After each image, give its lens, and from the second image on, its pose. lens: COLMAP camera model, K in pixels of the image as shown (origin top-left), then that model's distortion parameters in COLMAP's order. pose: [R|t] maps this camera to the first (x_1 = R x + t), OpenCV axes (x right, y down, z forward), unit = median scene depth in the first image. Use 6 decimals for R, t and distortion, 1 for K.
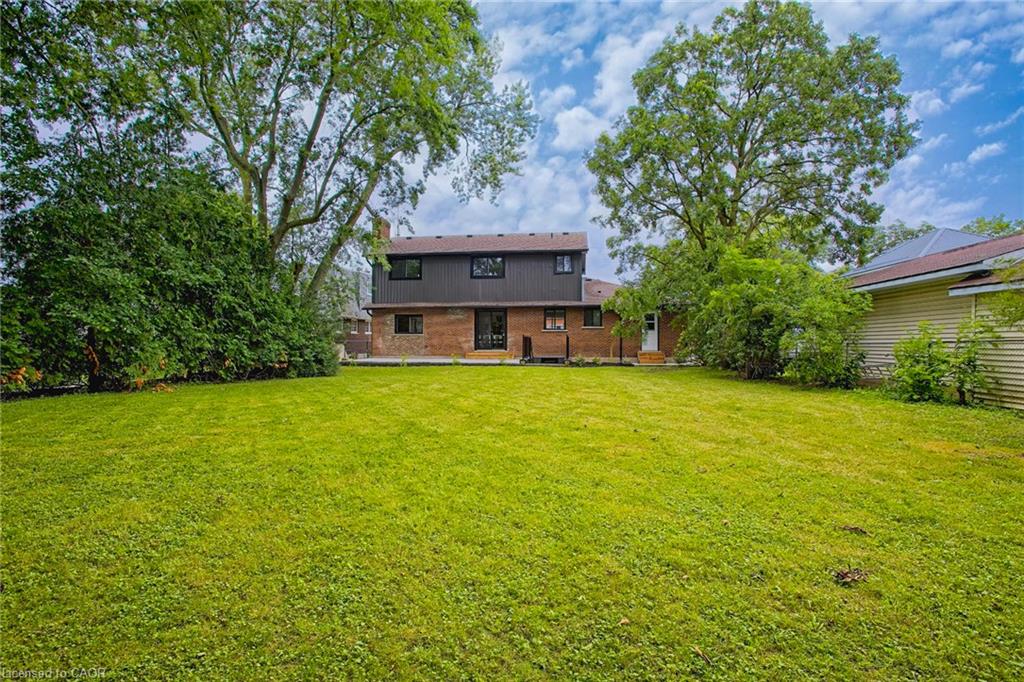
lens RADIAL K [[484.4, 0, 512.0], [0, 484.4, 341.0], [0, 0, 1]] dist [-0.049025, 0.000272]
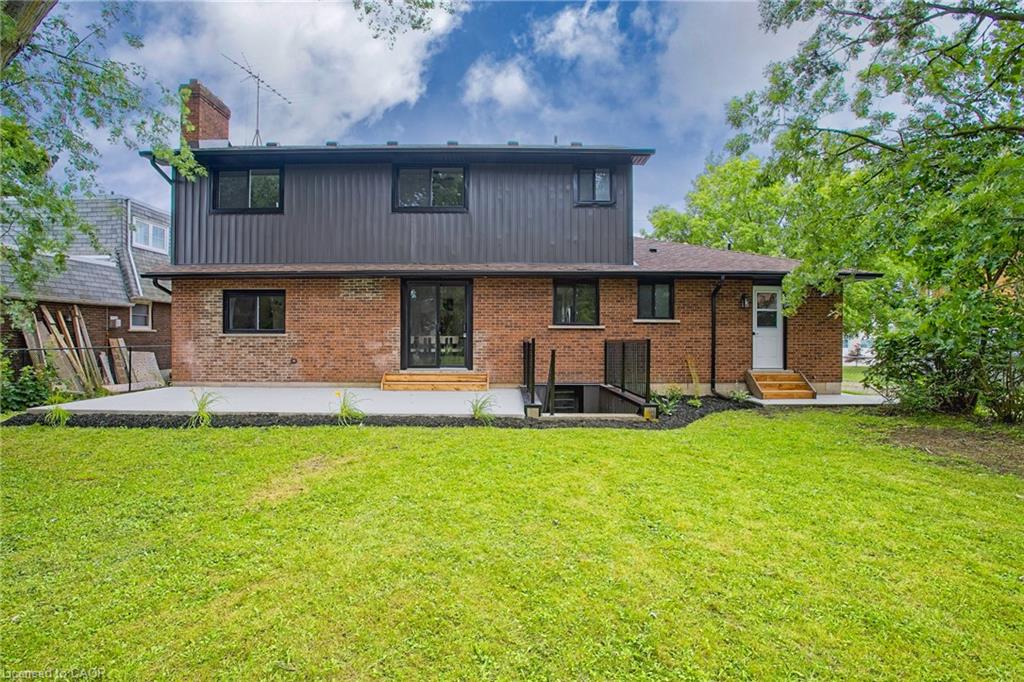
lens RADIAL K [[484.4, 0, 512.0], [0, 484.4, 341.0], [0, 0, 1]] dist [-0.049025, 0.000272]
pose [[0.988880, 0.000607, 0.148717, -0.041753], [-0.002051, 0.999952, 0.009555, -0.012067], [-0.148704, -0.009754, 0.988834, 0.536904]]
